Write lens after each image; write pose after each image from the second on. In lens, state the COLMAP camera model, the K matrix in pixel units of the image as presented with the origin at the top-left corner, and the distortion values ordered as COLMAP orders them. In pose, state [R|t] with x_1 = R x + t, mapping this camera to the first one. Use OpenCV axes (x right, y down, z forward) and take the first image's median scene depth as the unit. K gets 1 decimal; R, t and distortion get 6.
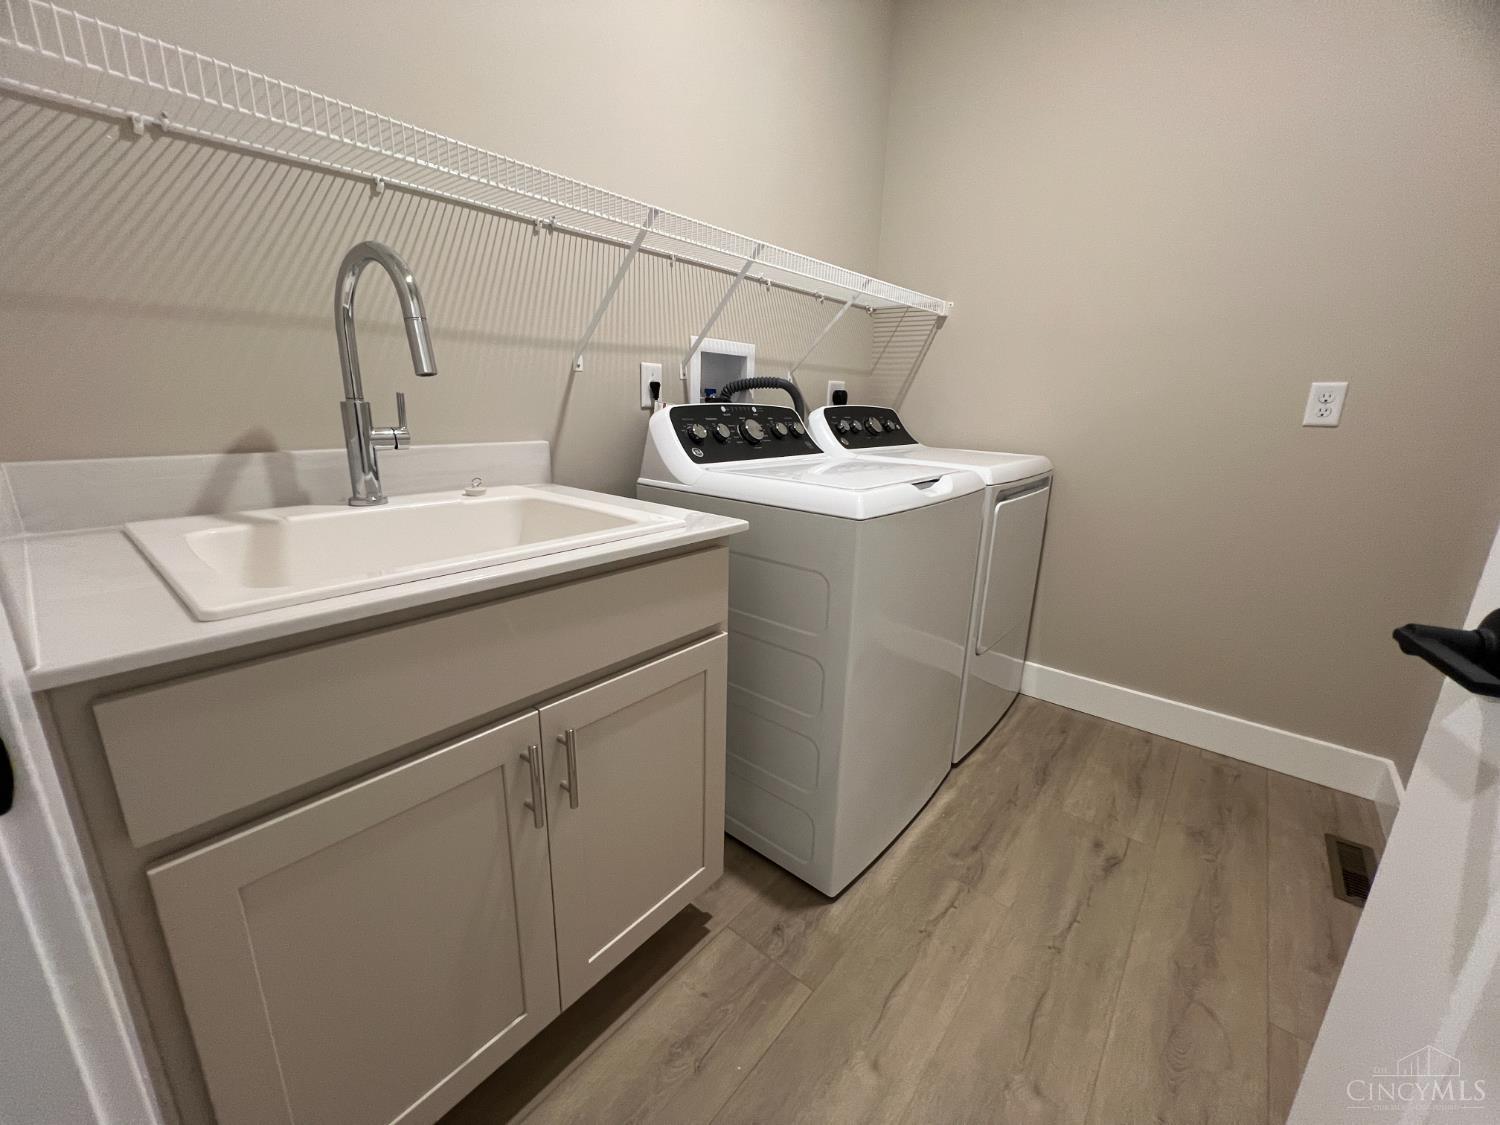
lens RADIAL K [[600.5, 0, 750.1], [0, 600.5, 562.0], [0, 0, 1]] dist [-0.001409, -0.000117]
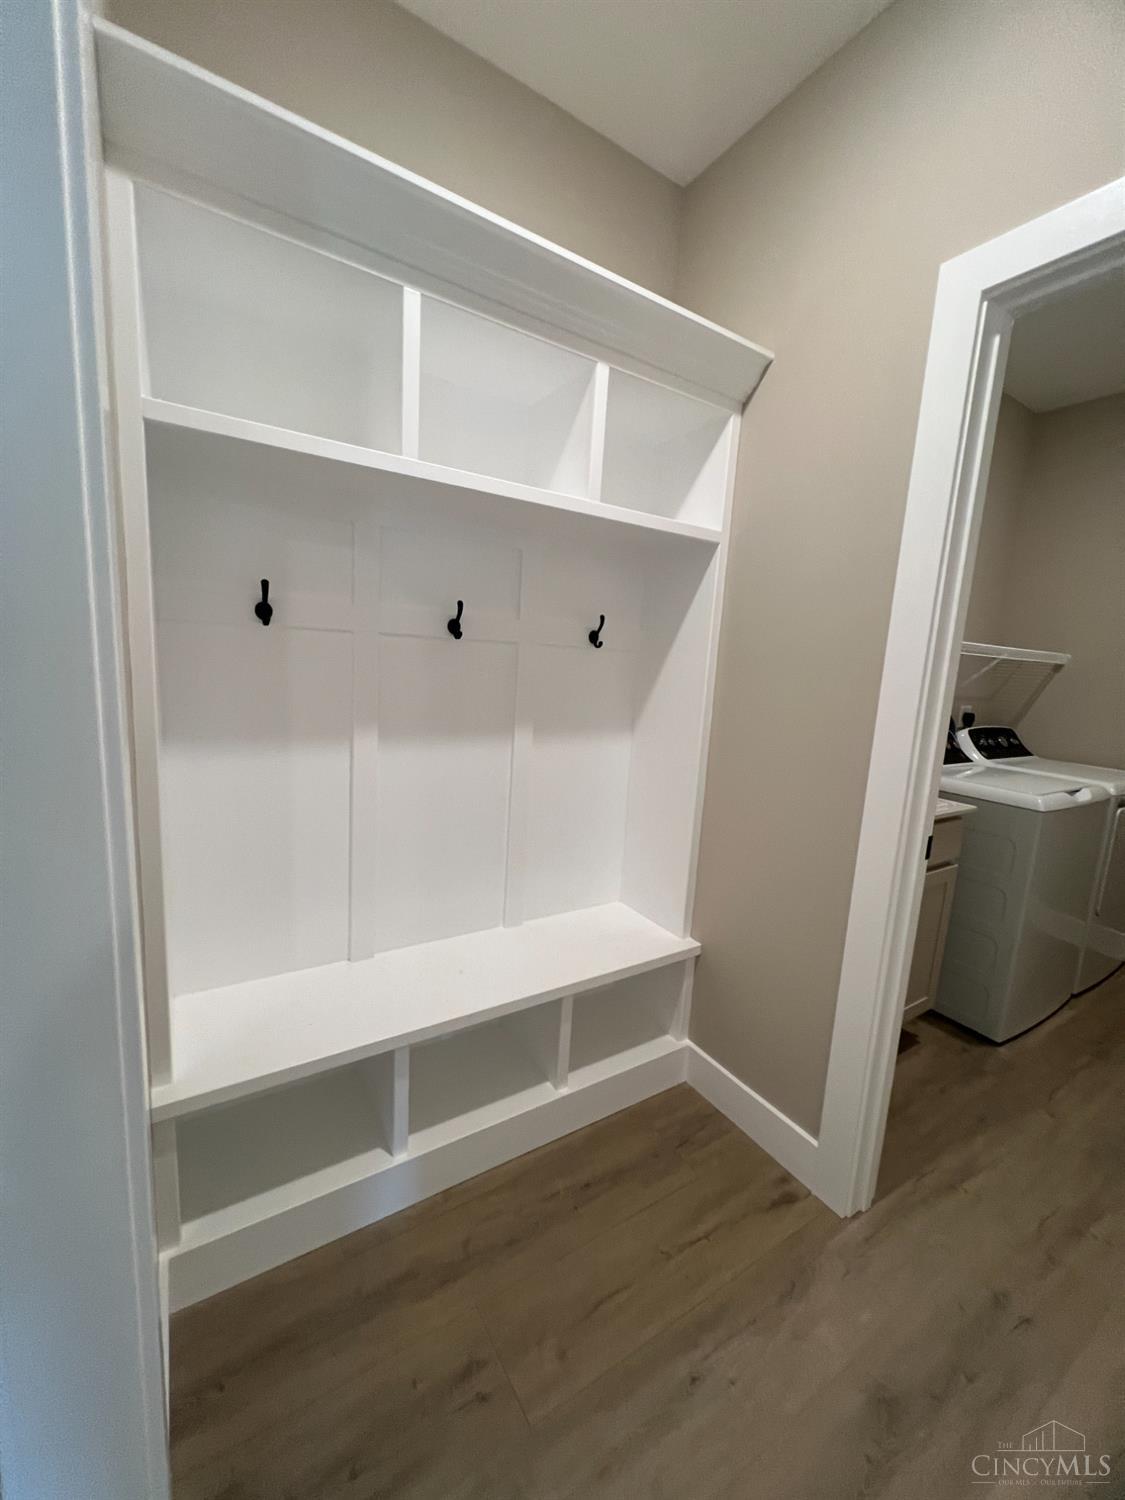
lens RADIAL K [[598.1, 0, 562.4], [0, 598.1, 751.0], [0, 0, 1]] dist [-0.003848, 0.000715]
pose [[0.951890, 0.075694, -0.296946, -0.442590], [-0.111370, 0.988205, -0.105107, 0.065000], [0.285487, 0.133122, 0.949092, -0.756311]]
